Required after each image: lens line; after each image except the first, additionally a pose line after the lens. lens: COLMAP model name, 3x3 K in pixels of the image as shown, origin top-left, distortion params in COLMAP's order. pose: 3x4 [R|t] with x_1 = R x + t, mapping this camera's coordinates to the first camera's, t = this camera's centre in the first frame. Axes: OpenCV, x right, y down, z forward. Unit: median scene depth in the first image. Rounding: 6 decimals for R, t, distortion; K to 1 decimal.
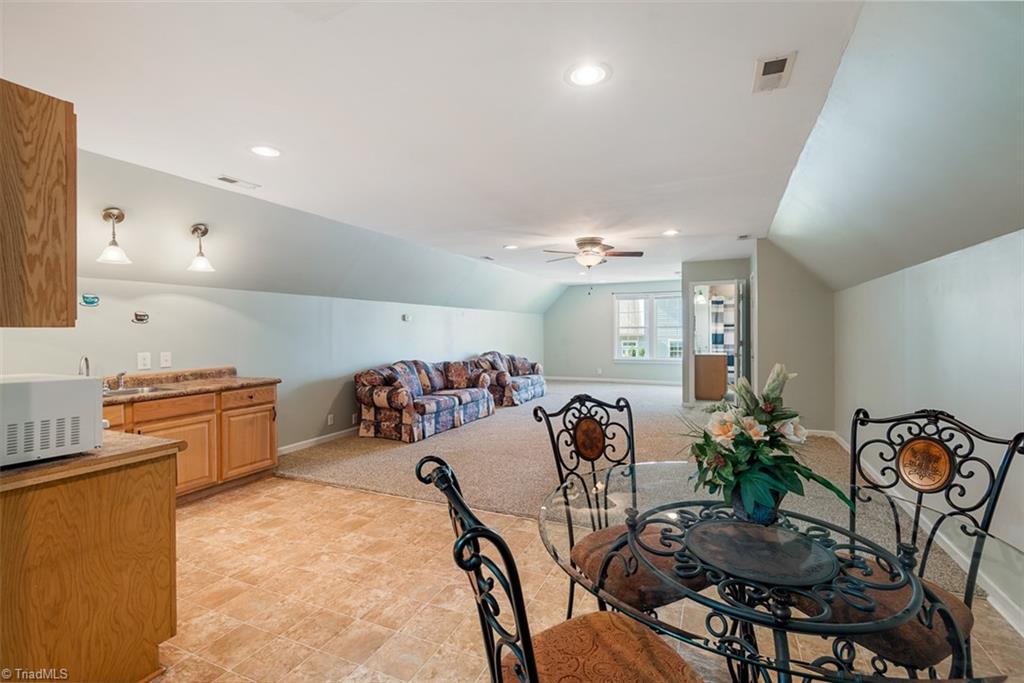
lens RADIAL K [[462.1, 0, 513.0], [0, 462.1, 332.5], [0, 0, 1]] dist [0.041945, -0.031179]
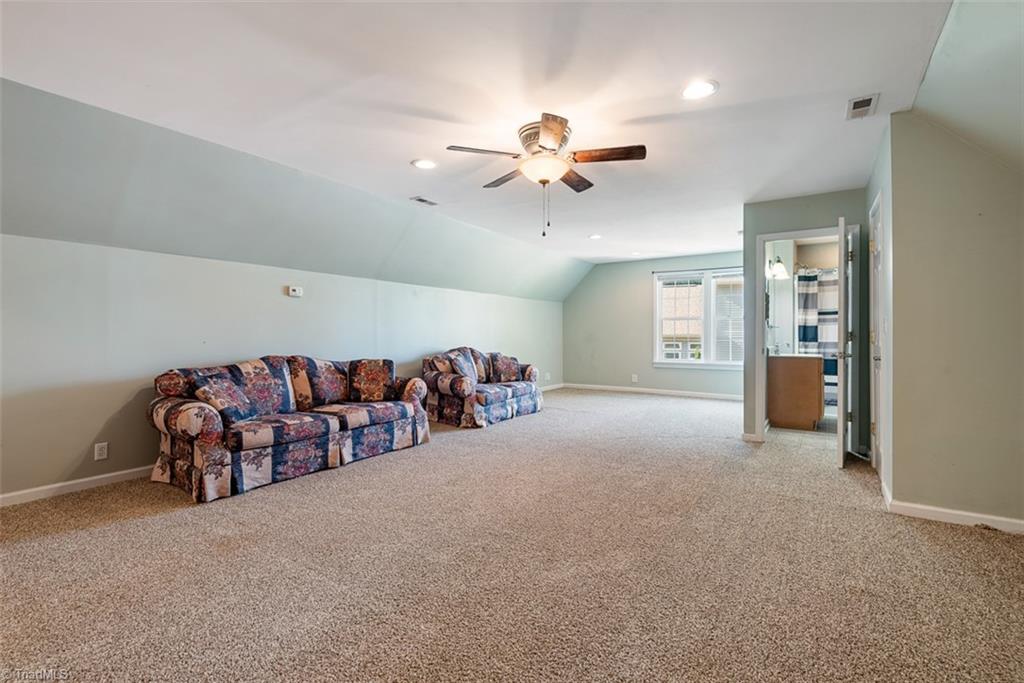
lens RADIAL K [[462.1, 0, 513.0], [0, 462.1, 332.5], [0, 0, 1]] dist [0.041945, -0.031179]
pose [[0.988464, 0.007208, -0.151281, 0.172154], [-0.008357, 0.999941, -0.006959, 0.027539], [0.151222, 0.008143, 0.988466, 0.381477]]
